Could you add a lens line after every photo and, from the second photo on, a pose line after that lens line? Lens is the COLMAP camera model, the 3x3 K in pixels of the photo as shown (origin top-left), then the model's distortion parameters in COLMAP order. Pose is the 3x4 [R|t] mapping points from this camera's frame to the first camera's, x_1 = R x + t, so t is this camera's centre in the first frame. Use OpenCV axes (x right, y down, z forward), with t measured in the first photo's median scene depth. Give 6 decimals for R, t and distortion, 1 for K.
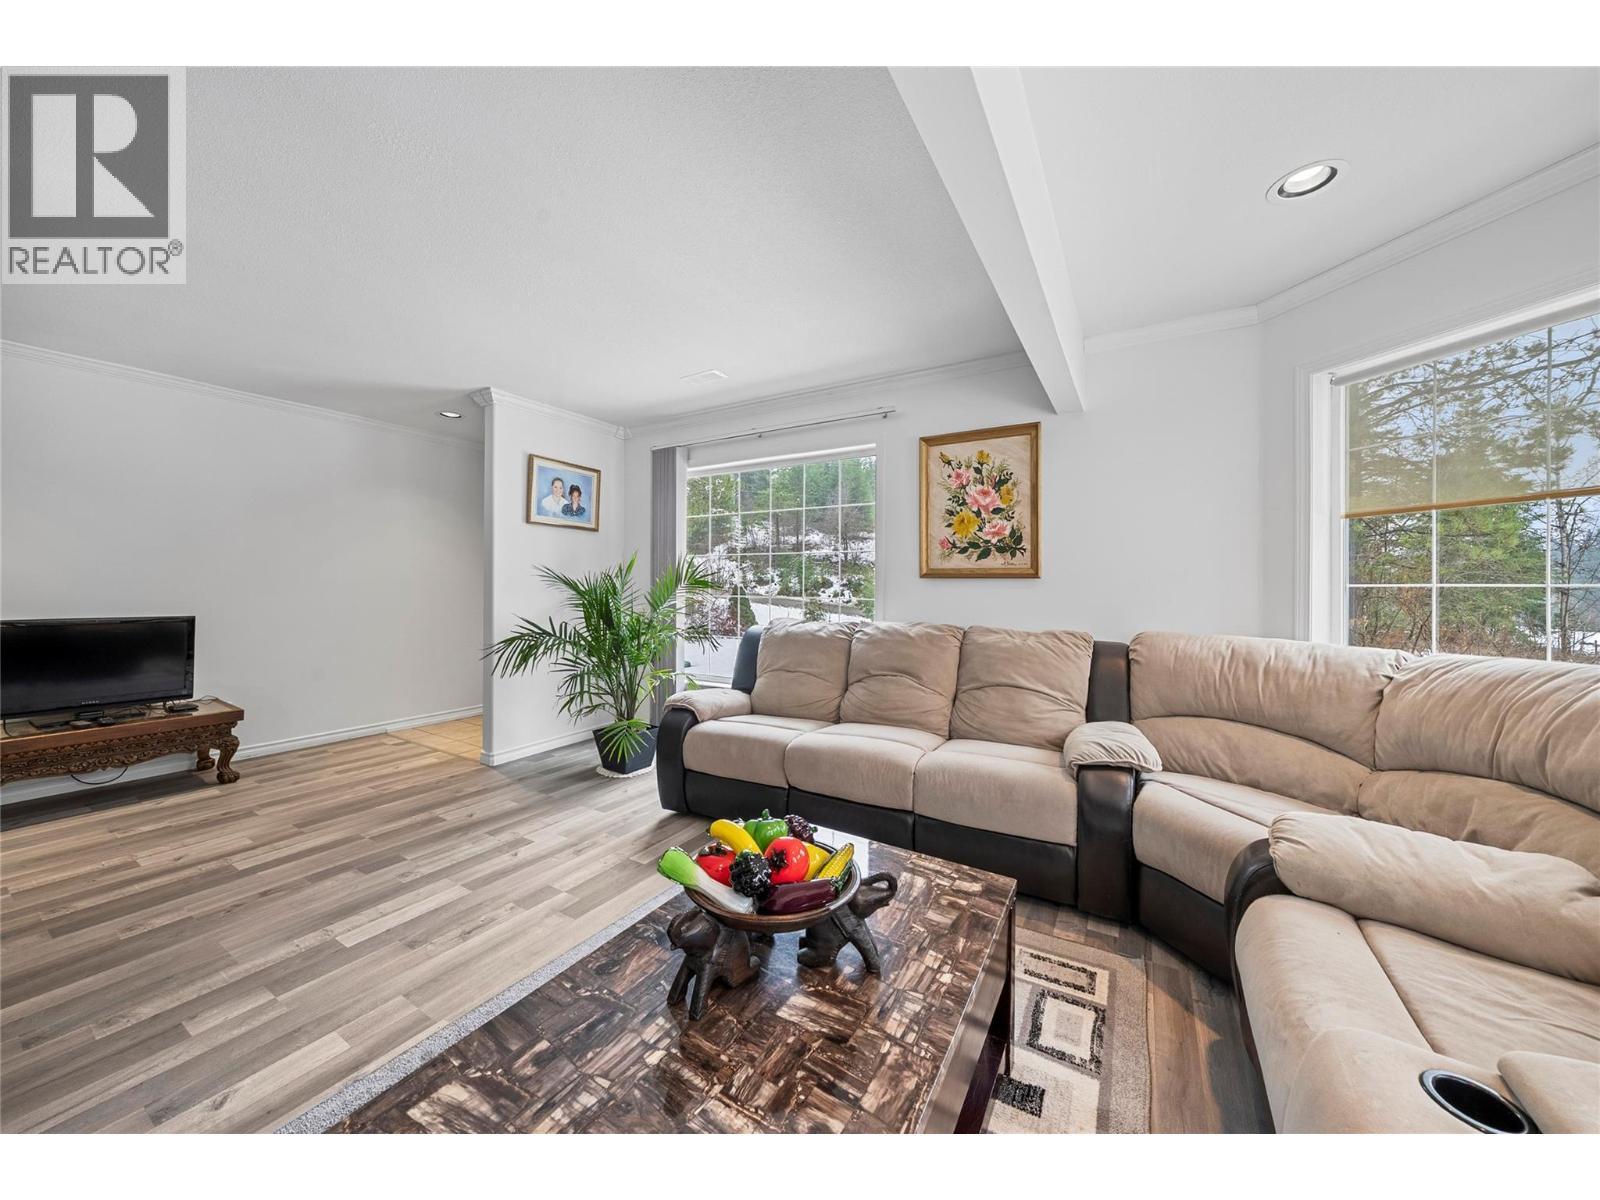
lens RADIAL K [[573.0, 0, 818.7], [0, 573.0, 579.7], [0, 0, 1]] dist [-0.000830, 0.000035]
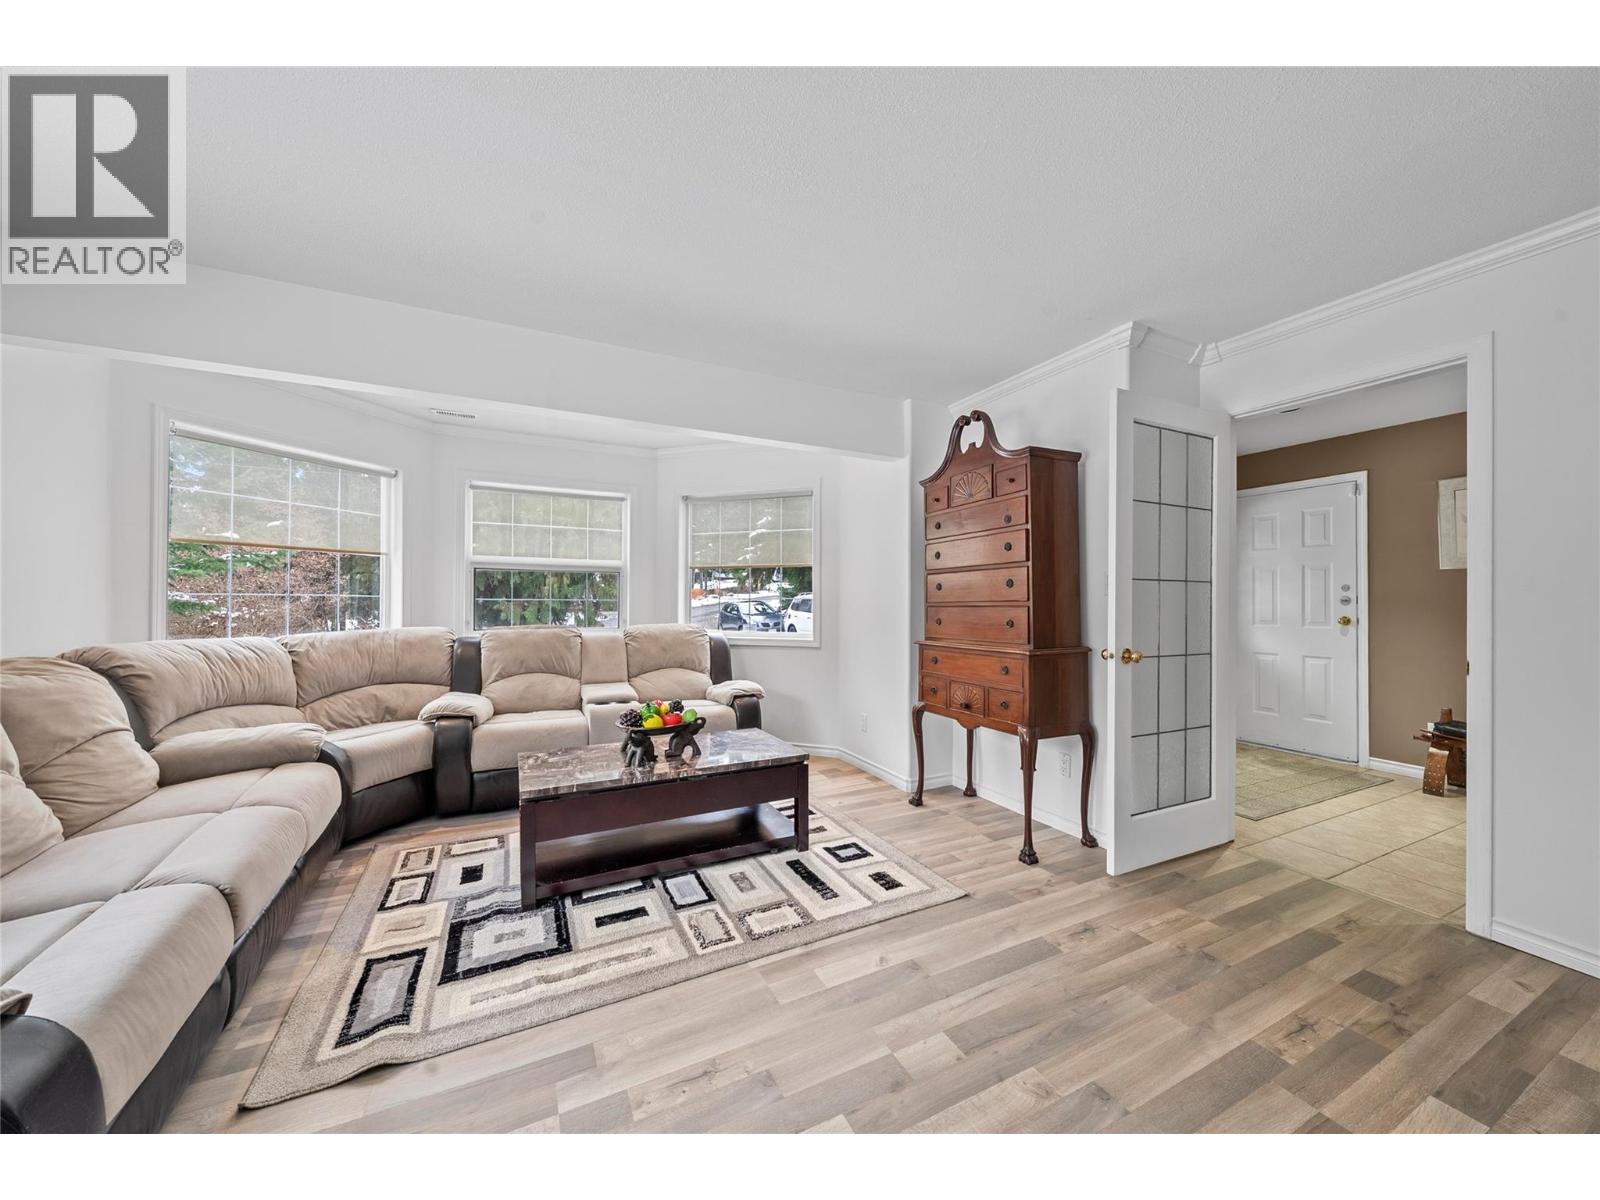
lens RADIAL K [[573.0, 0, 799.9], [0, 573.0, 599.5], [0, 0, 1]] dist [-0.000830, 0.000035]
pose [[-0.824527, -0.005016, 0.565801, -0.683920], [-0.005542, 0.999984, 0.000789, 0.009529], [-0.565796, -0.002485, -0.824542, 0.936730]]
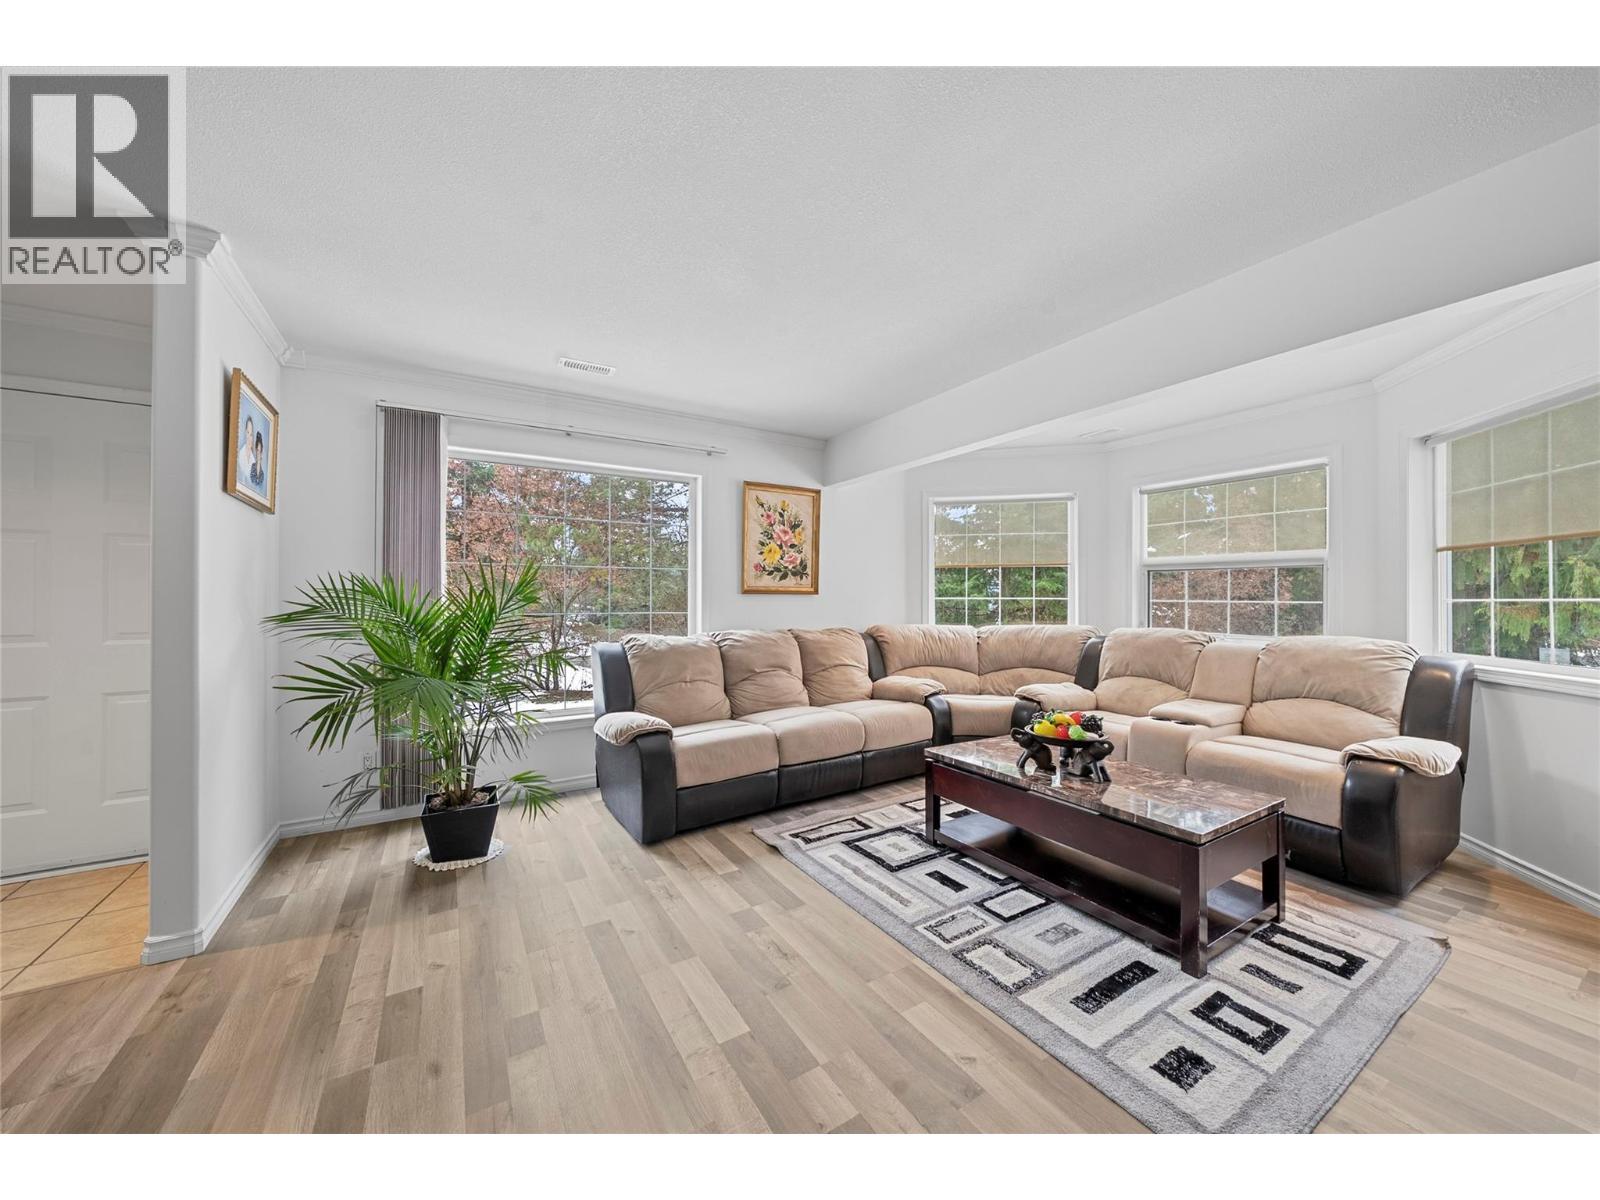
lens RADIAL K [[573.0, 0, 813.0], [0, 573.0, 598.2], [0, 0, 1]] dist [-0.000830, 0.000035]
pose [[0.463512, -0.001539, 0.886089, -0.889979], [0.000882, 0.999999, 0.001275, 0.004887], [-0.886090, 0.000191, 0.463513, 0.309487]]
